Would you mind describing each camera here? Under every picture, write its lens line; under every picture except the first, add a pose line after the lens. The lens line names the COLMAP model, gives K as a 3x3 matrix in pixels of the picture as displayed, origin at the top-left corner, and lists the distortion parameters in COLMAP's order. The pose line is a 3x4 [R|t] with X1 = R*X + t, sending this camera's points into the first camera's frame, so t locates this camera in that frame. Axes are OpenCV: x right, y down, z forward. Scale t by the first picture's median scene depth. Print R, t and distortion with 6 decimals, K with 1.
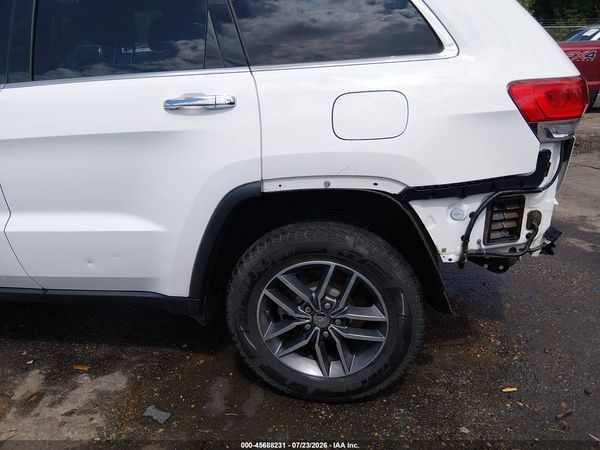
lens RADIAL K [[456.0, 0, 300.0], [0, 456.0, 225.0], [0, 0, 1]] dist [0.115581, -0.189728]
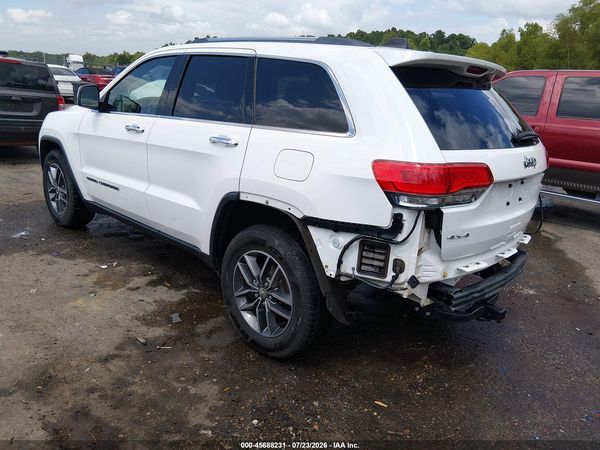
lens RADIAL K [[460.5, 0, 290.4], [0, 460.5, 223.9], [0, 0, 1]] dist [0.103384, -0.148822]
pose [[0.808047, 0.243091, -0.536625, 0.933856], [-0.283088, 0.959059, 0.008181, -0.049805], [0.516644, 0.145301, 0.843781, -0.270541]]
